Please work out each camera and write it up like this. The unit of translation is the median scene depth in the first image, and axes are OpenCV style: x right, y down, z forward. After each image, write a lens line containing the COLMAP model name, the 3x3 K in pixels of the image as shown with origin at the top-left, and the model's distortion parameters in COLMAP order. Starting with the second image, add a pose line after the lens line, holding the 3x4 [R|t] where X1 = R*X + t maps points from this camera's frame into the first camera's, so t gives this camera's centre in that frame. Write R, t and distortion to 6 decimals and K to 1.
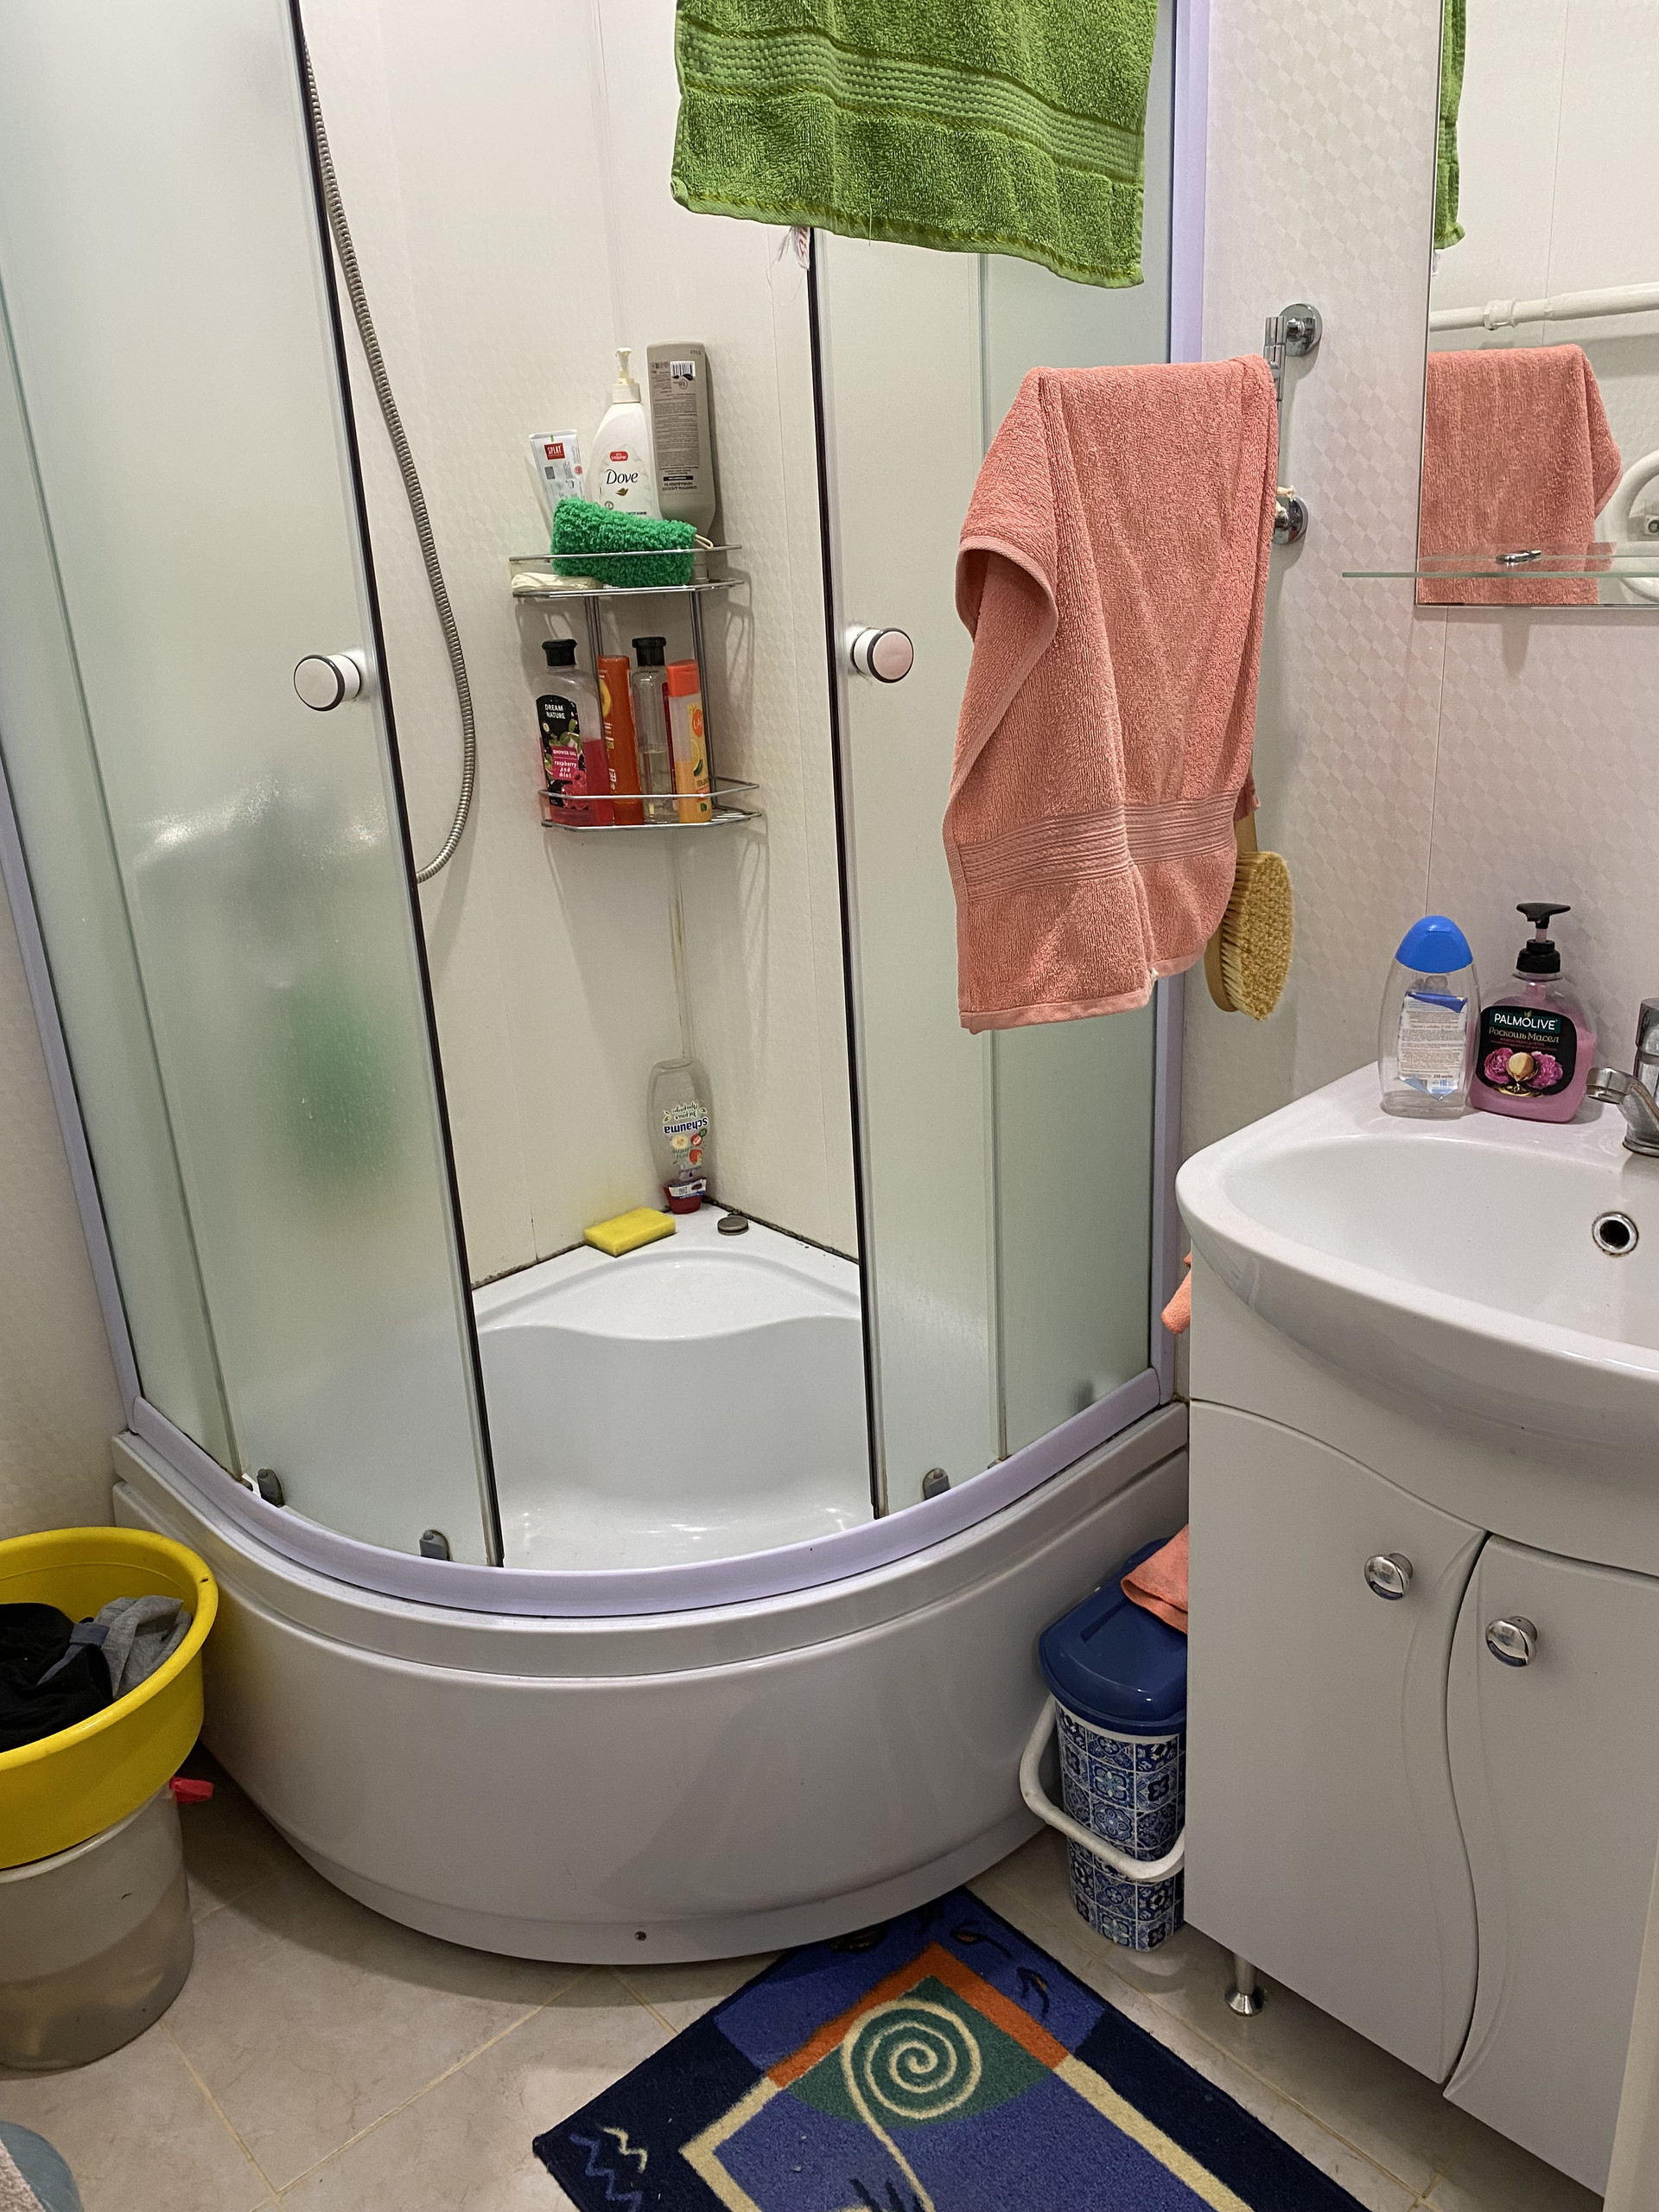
lens RADIAL K [[1670.3, 0, 844.2], [0, 1670.3, 1097.7], [0, 0, 1]] dist [0.022702, -0.029522]
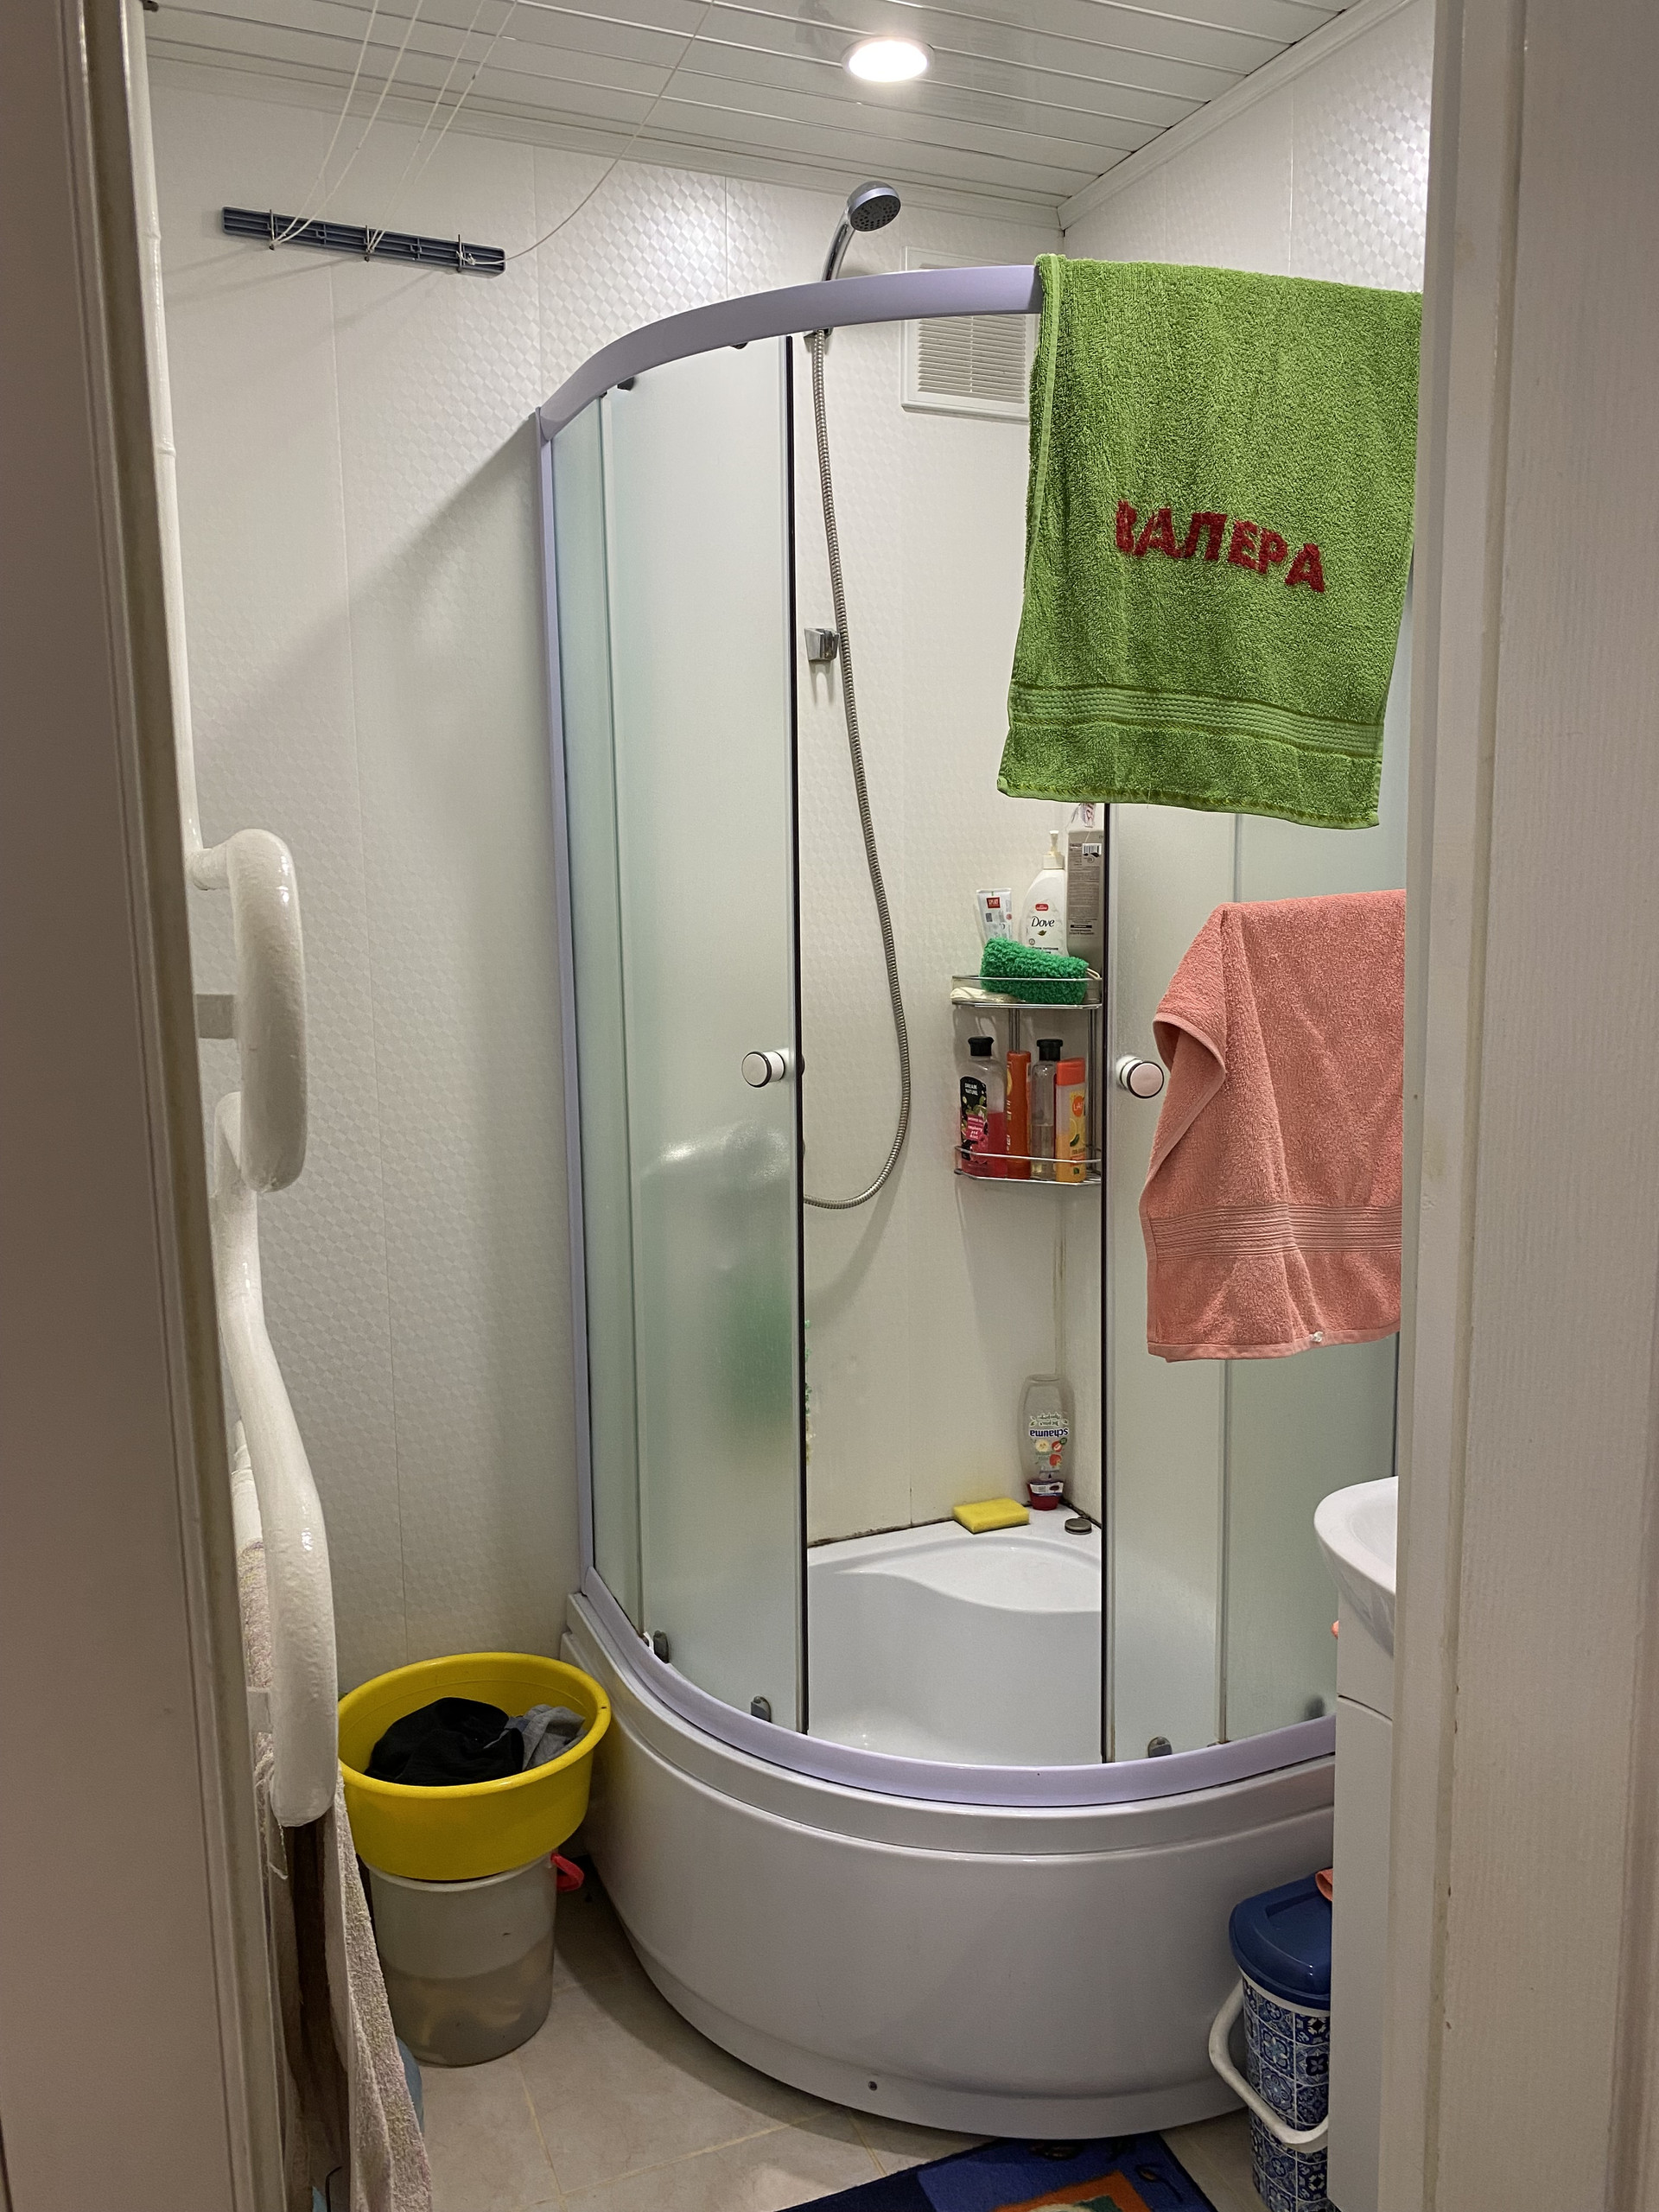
lens RADIAL K [[1670.3, 0, 832.3], [0, 1670.3, 1117.2], [0, 0, 1]] dist [0.022702, -0.029522]
pose [[0.936146, 0.088469, -0.340299, 0.211288], [-0.152158, 0.974444, -0.165249, 0.025884], [0.316983, 0.206477, 0.925683, -0.285158]]
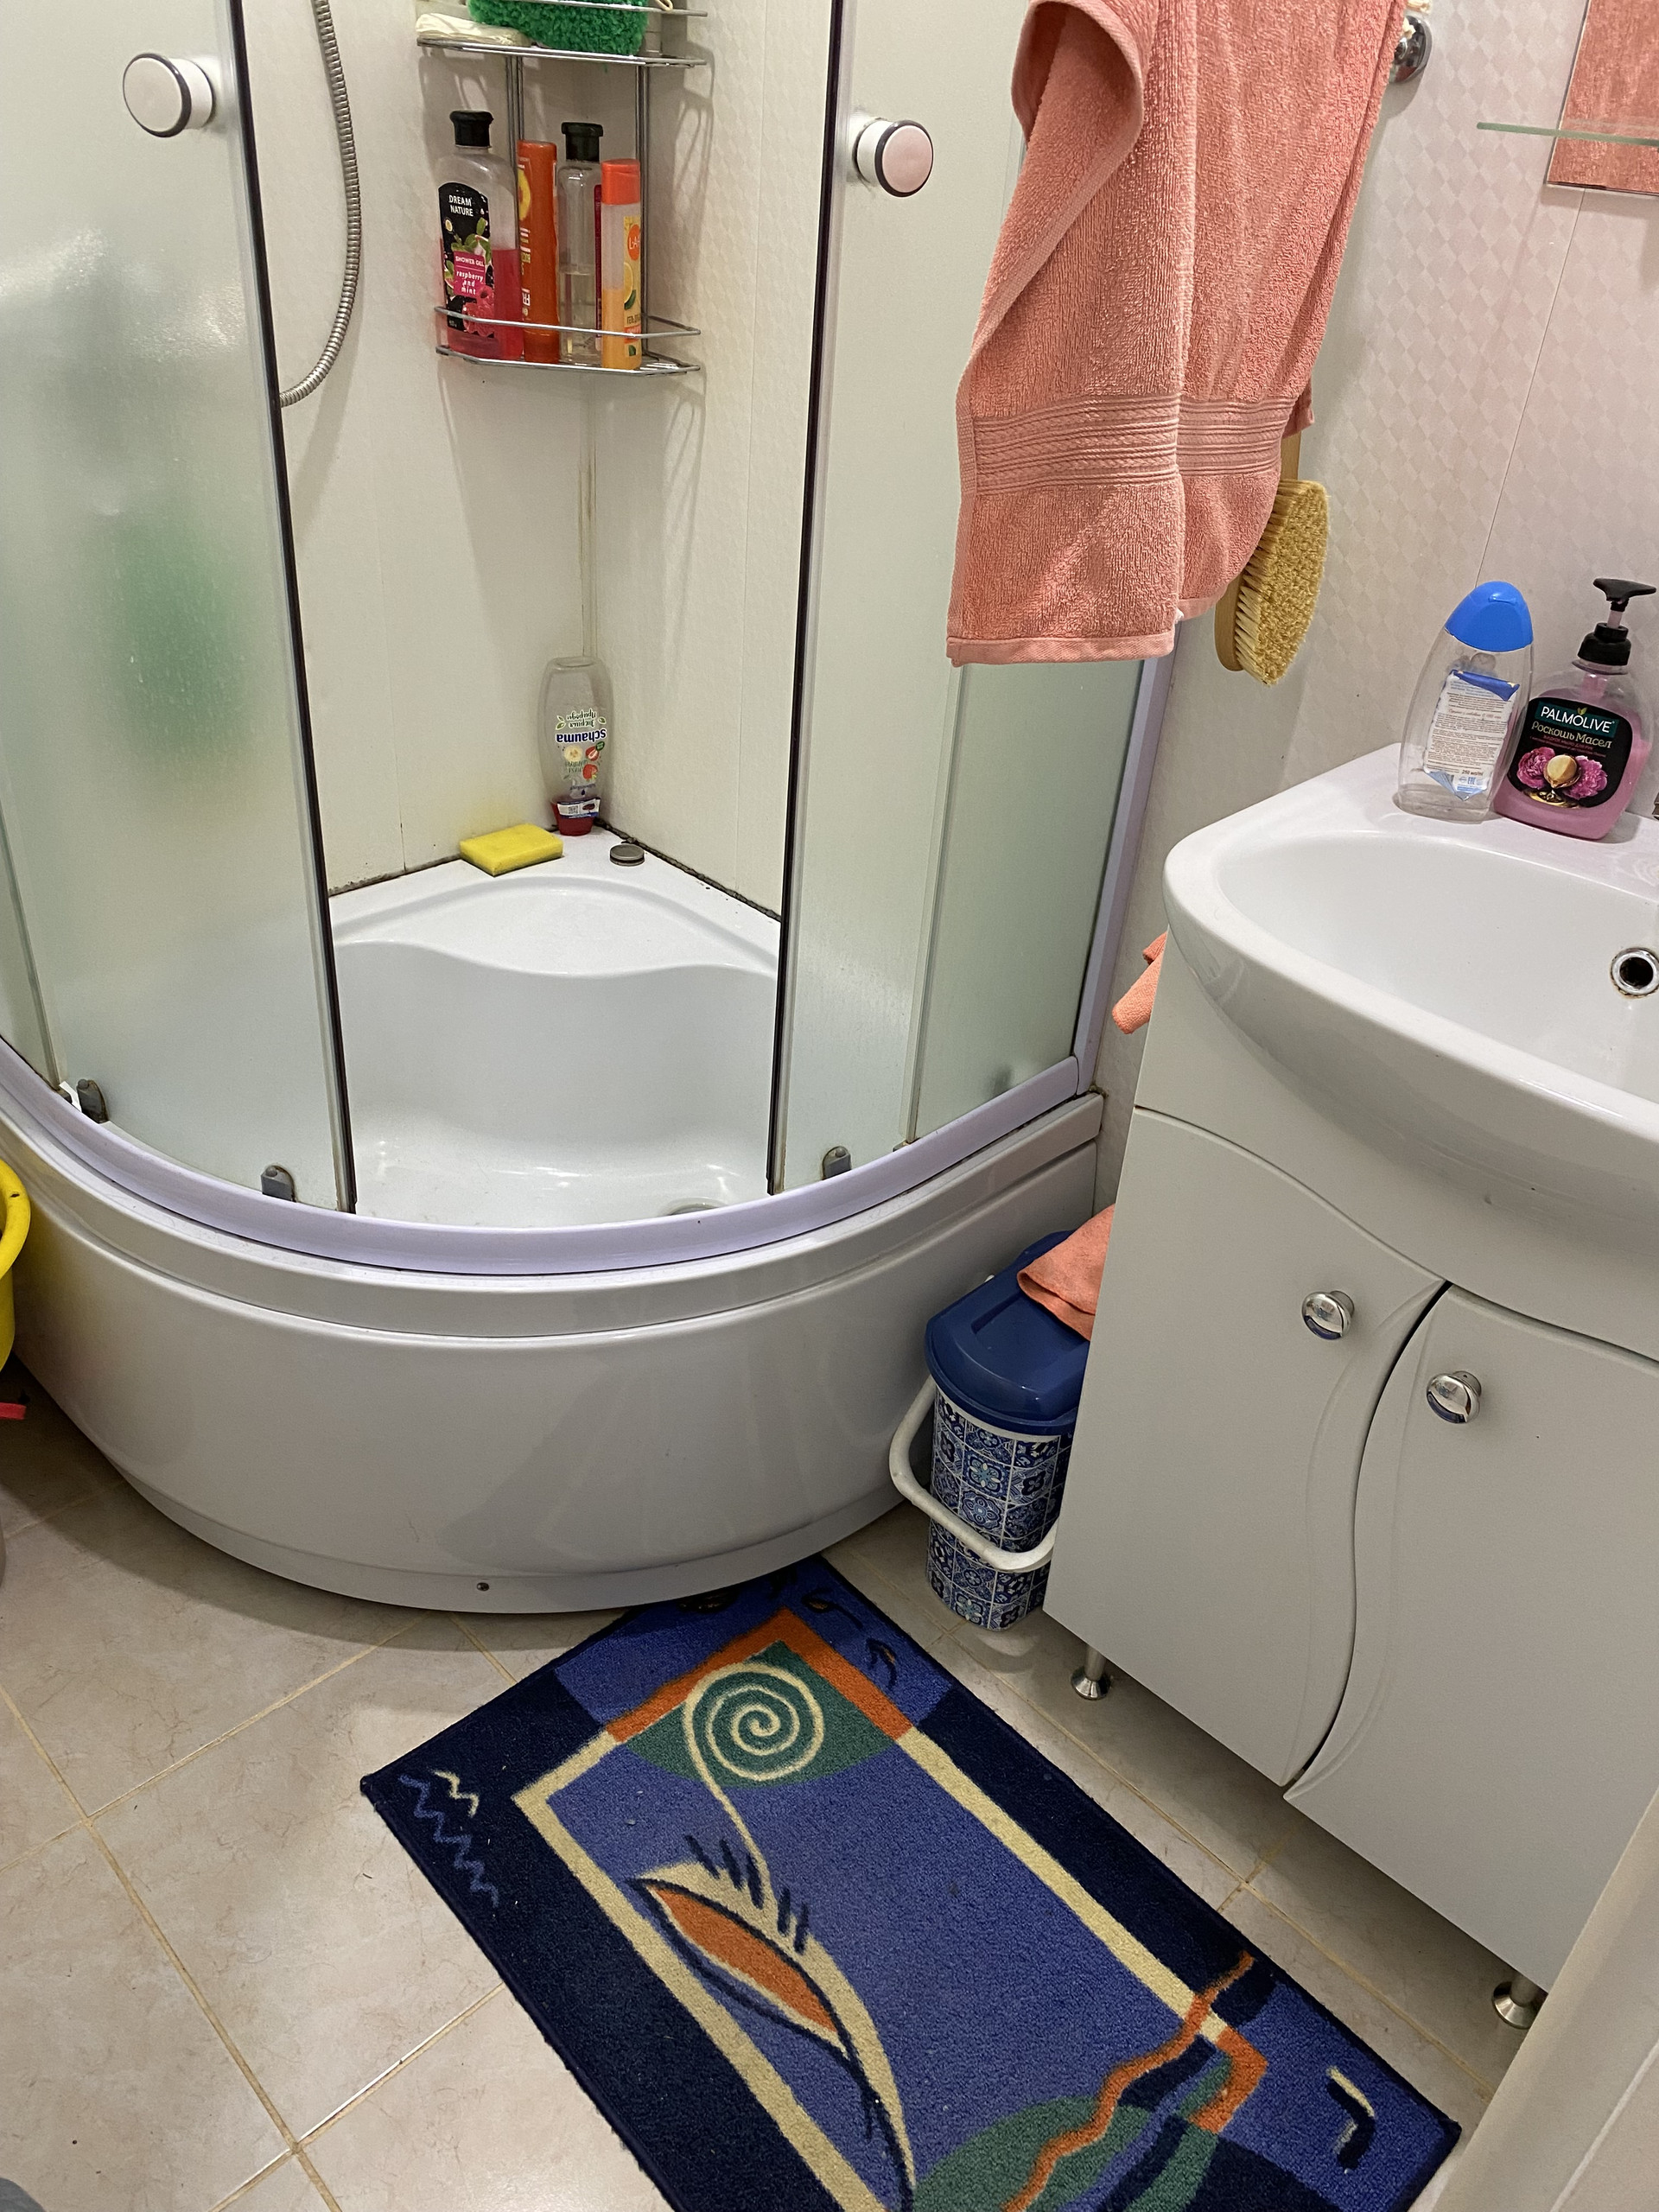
lens RADIAL K [[1670.3, 0, 840.8], [0, 1670.3, 1092.3], [0, 0, 1]] dist [0.022702, -0.029522]
pose [[0.992392, 0.086707, 0.087412, -0.027586], [-0.103450, 0.972185, 0.210130, -0.000345], [-0.066761, -0.217575, 0.973758, 0.115653]]
